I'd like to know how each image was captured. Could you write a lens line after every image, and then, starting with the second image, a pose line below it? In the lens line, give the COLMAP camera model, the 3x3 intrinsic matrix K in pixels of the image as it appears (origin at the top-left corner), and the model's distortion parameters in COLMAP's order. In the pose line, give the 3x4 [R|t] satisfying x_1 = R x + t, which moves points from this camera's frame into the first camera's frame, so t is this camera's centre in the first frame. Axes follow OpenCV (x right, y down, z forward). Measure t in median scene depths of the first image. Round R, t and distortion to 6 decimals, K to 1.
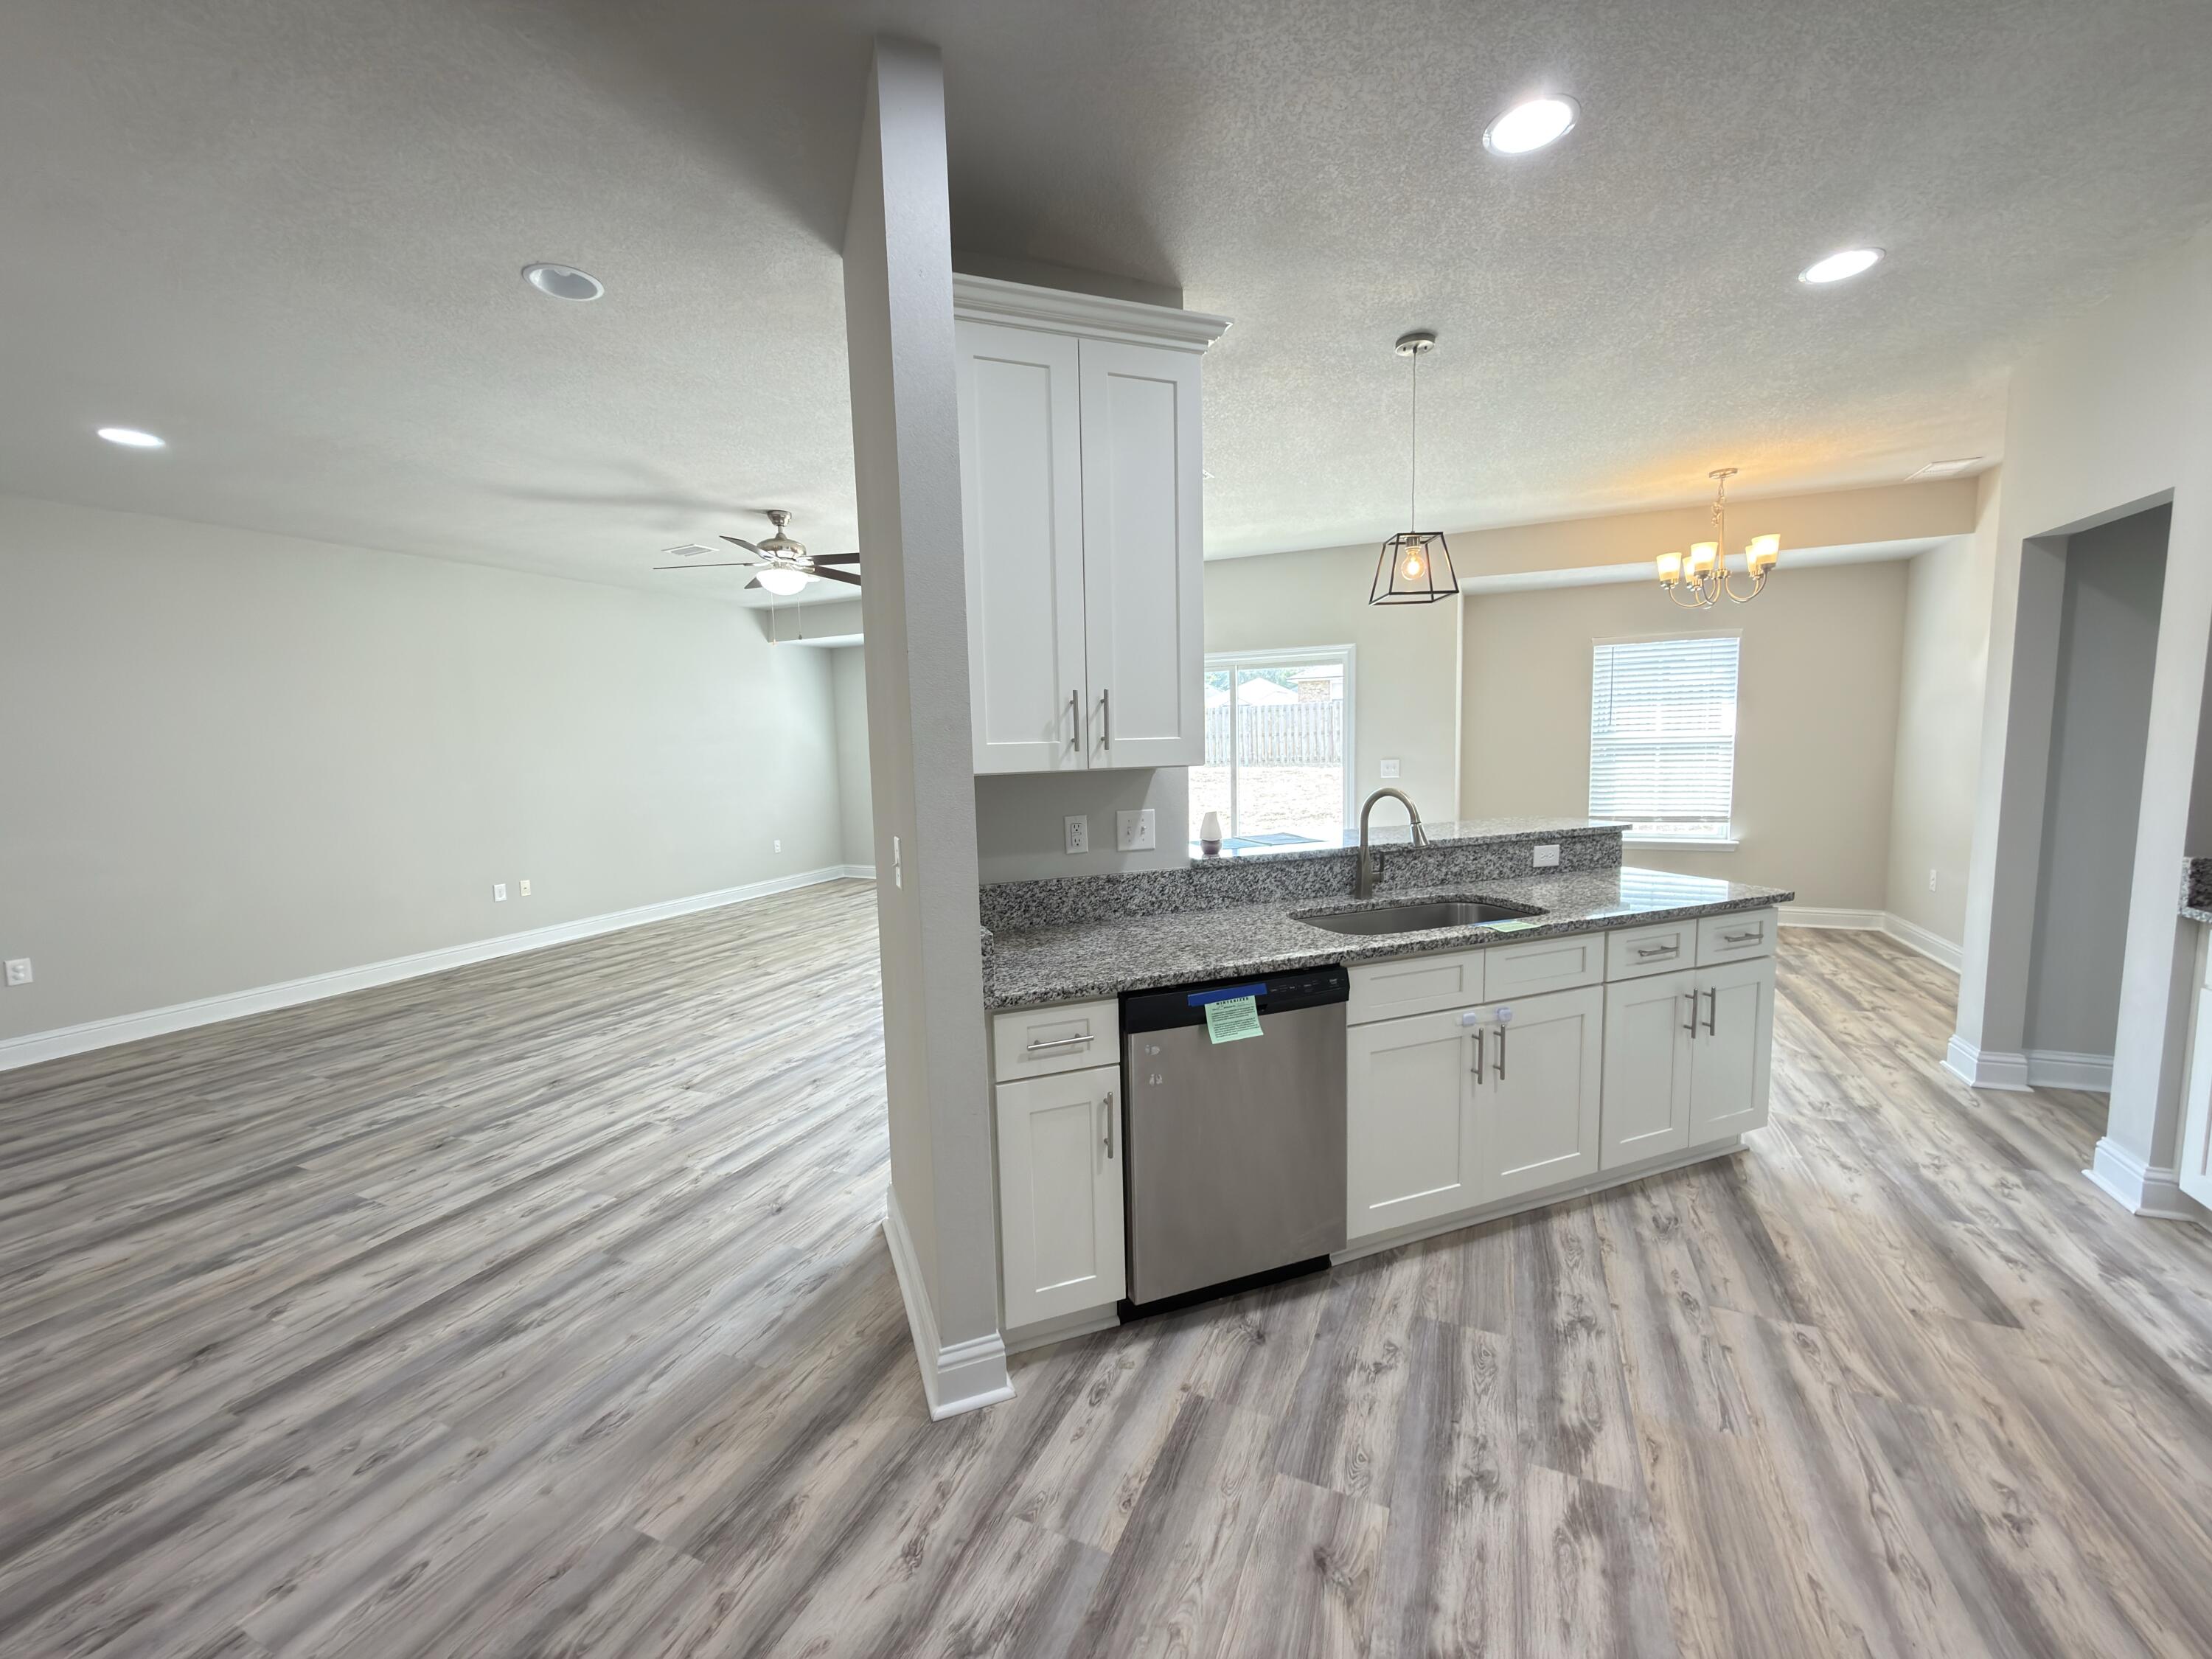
lens RADIAL K [[880.6, 0, 1107.7], [0, 880.6, 829.4], [0, 0, 1]] dist [0.000452, 0.000030]
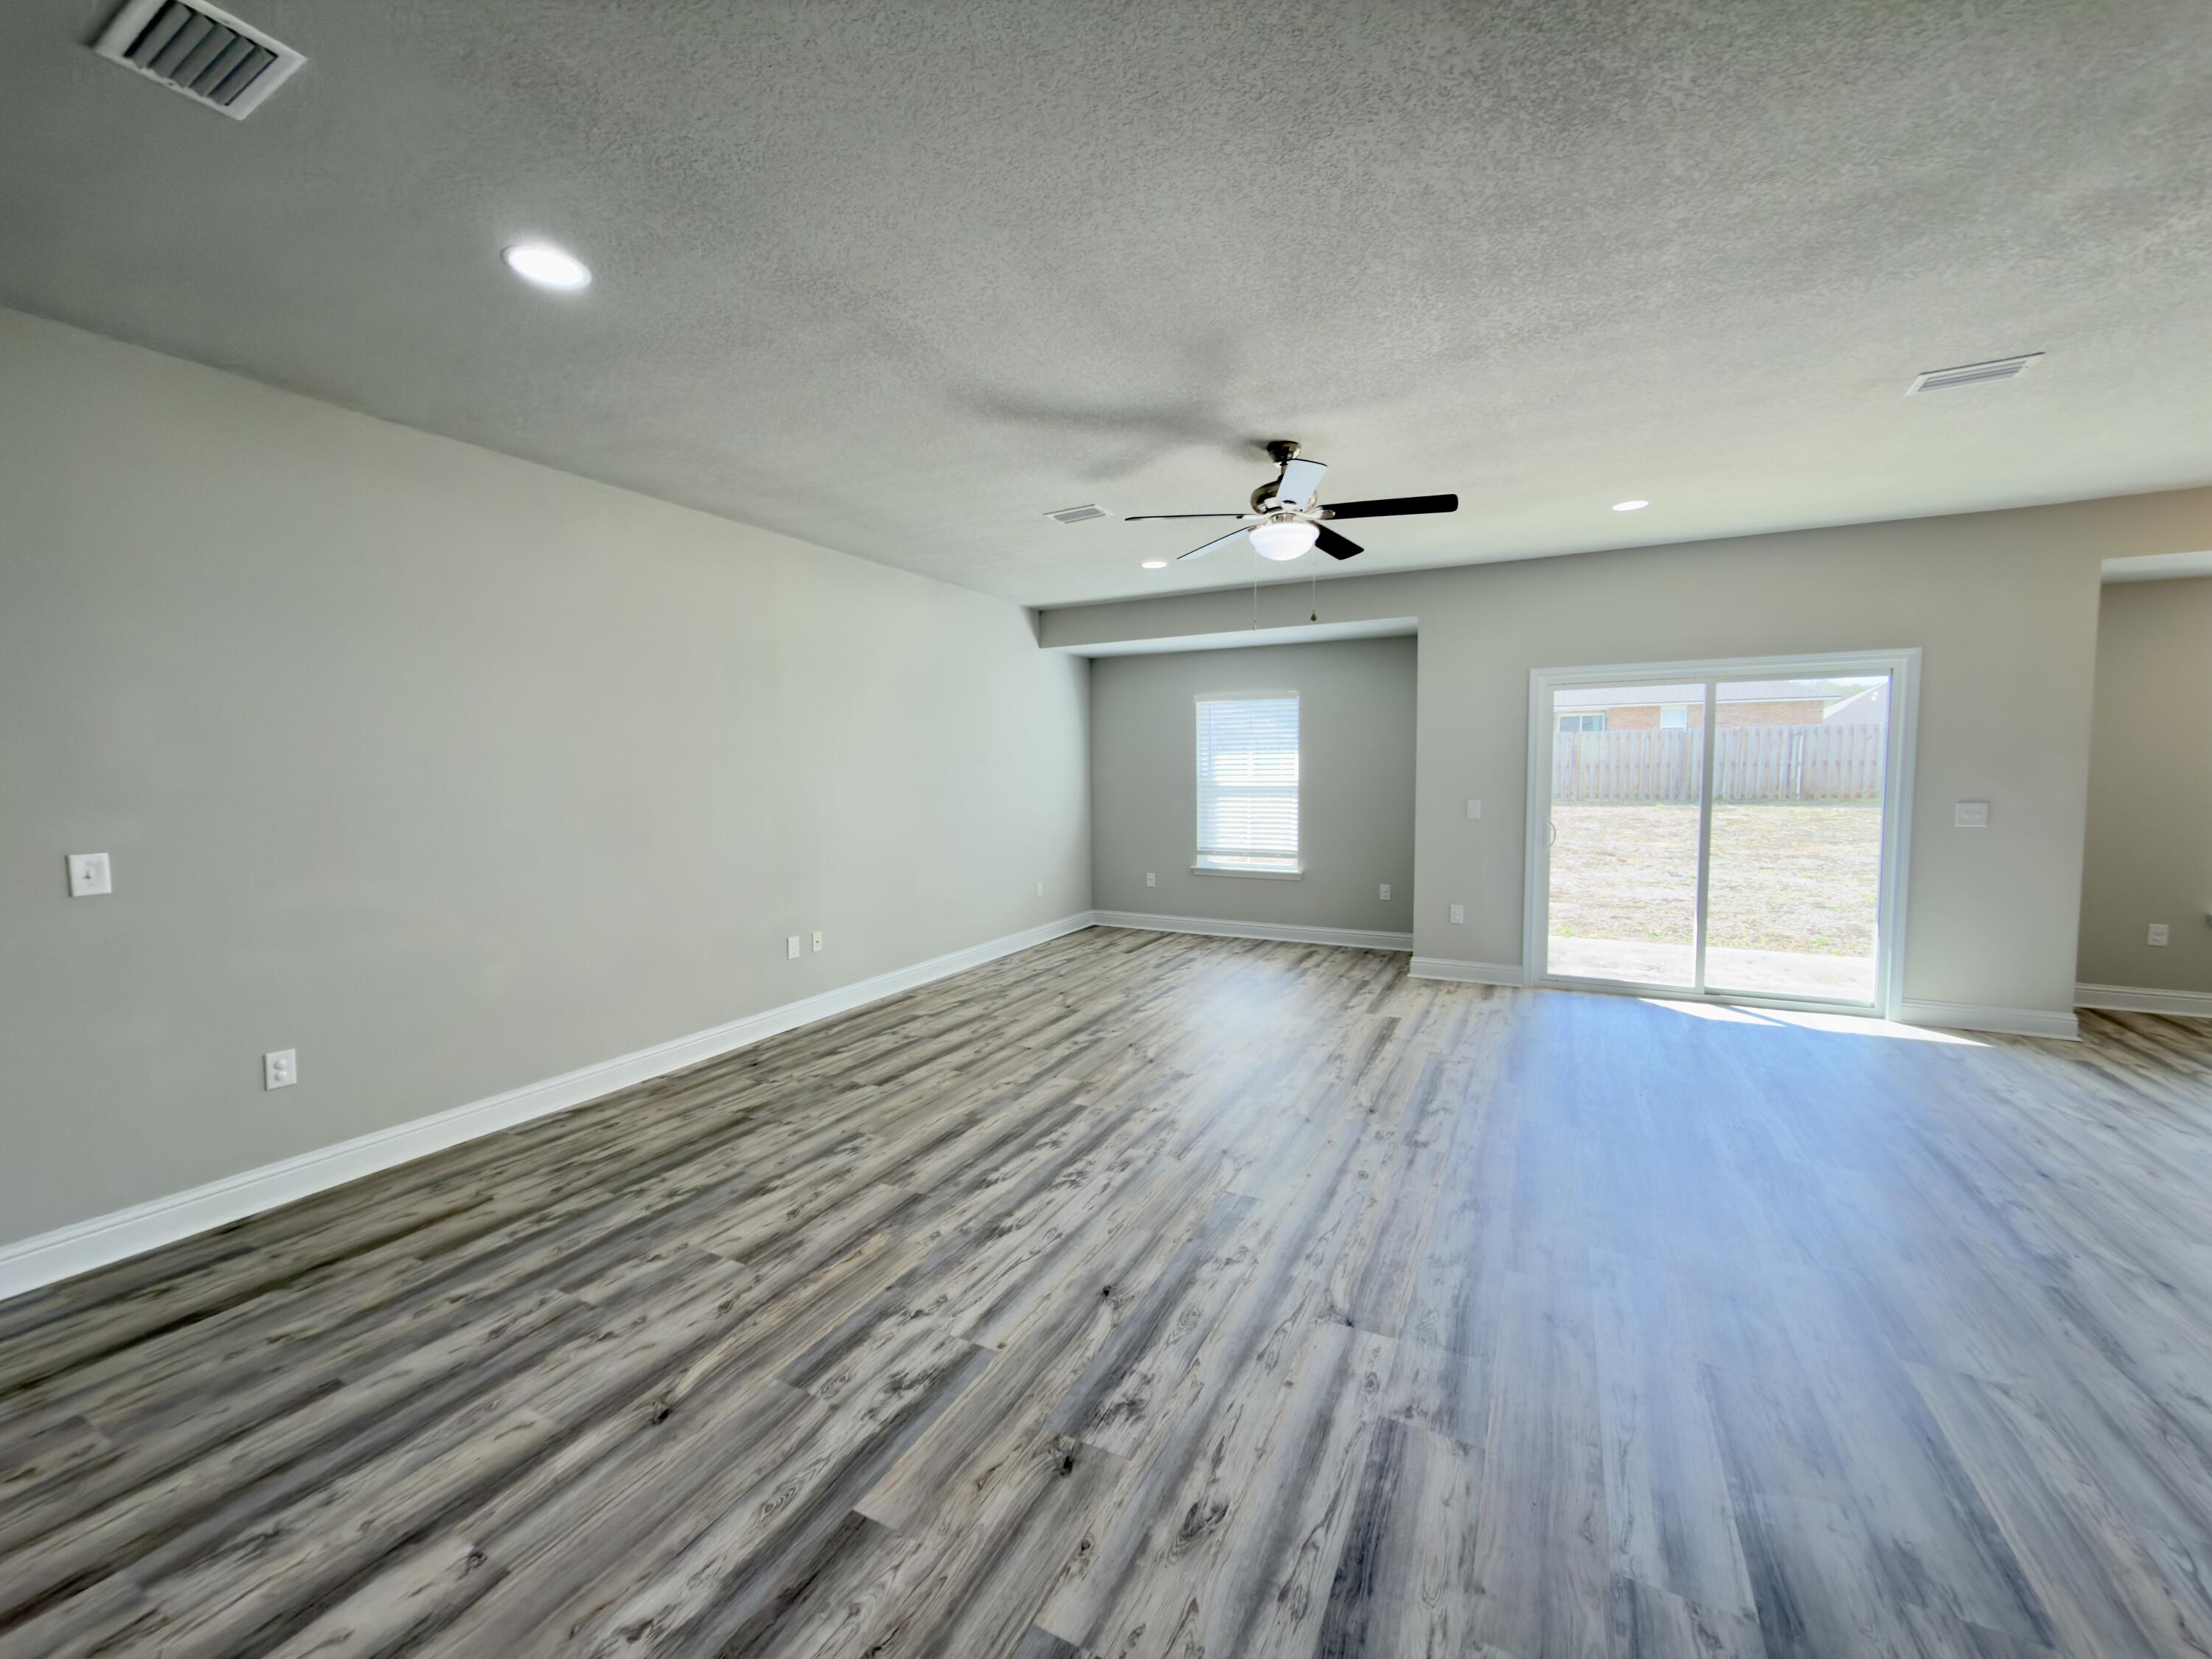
lens RADIAL K [[880.6, 0, 1107.7], [0, 880.6, 829.4], [0, 0, 1]] dist [0.000452, 0.000030]
pose [[0.998474, 0.022826, -0.050292, -0.887974], [-0.024605, 0.999083, -0.035041, -0.032183], [0.049446, 0.036225, 0.998120, 0.529494]]
